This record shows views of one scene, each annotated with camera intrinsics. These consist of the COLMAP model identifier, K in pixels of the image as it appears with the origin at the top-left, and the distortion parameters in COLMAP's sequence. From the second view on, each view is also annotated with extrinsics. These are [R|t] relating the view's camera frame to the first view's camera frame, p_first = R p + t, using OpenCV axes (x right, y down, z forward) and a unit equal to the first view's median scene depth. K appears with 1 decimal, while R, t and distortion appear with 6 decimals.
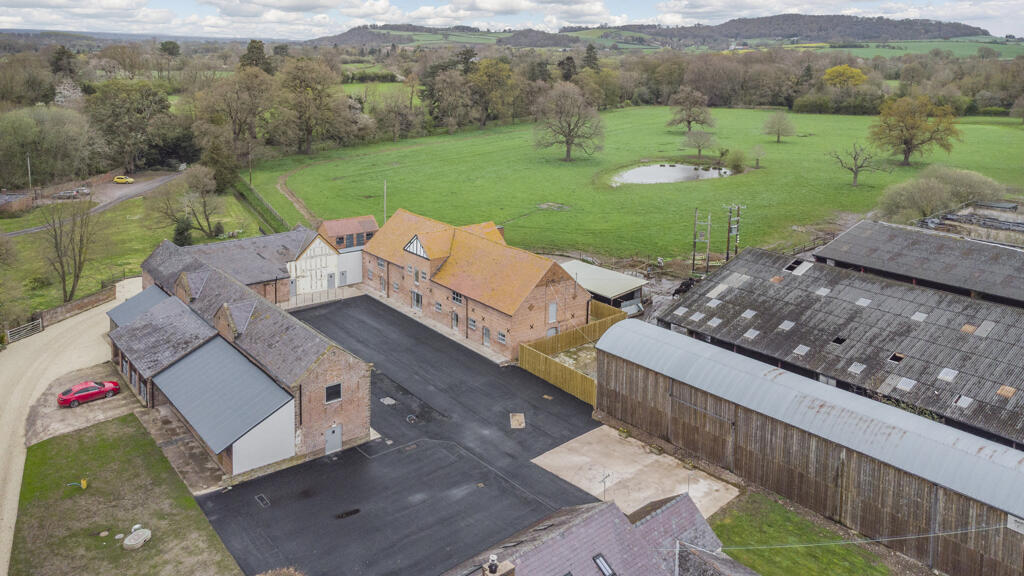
lens RADIAL K [[788.0, 0, 513.7], [0, 788.0, 150.2], [0, 0, 1]] dist [0.028649, -0.003040]
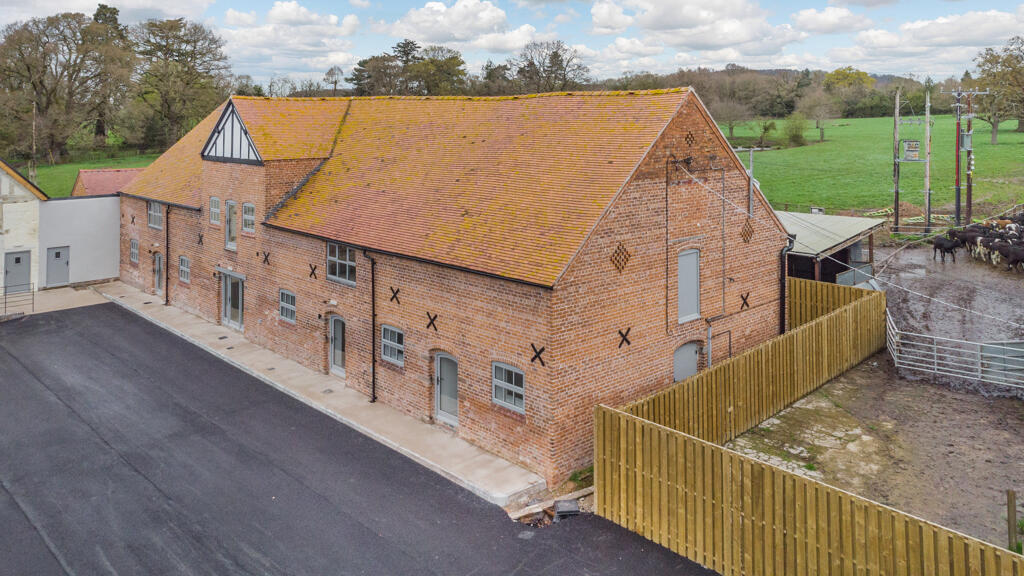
lens RADIAL K [[806.9, 0, 519.9], [0, 806.9, 112.5], [0, 0, 1]] dist [0.042791, 0.000659]
pose [[0.996731, -0.025374, 0.076698, -0.027921], [0.034766, 0.991709, -0.123712, 0.177404], [-0.072923, 0.125974, 0.989350, 0.711933]]
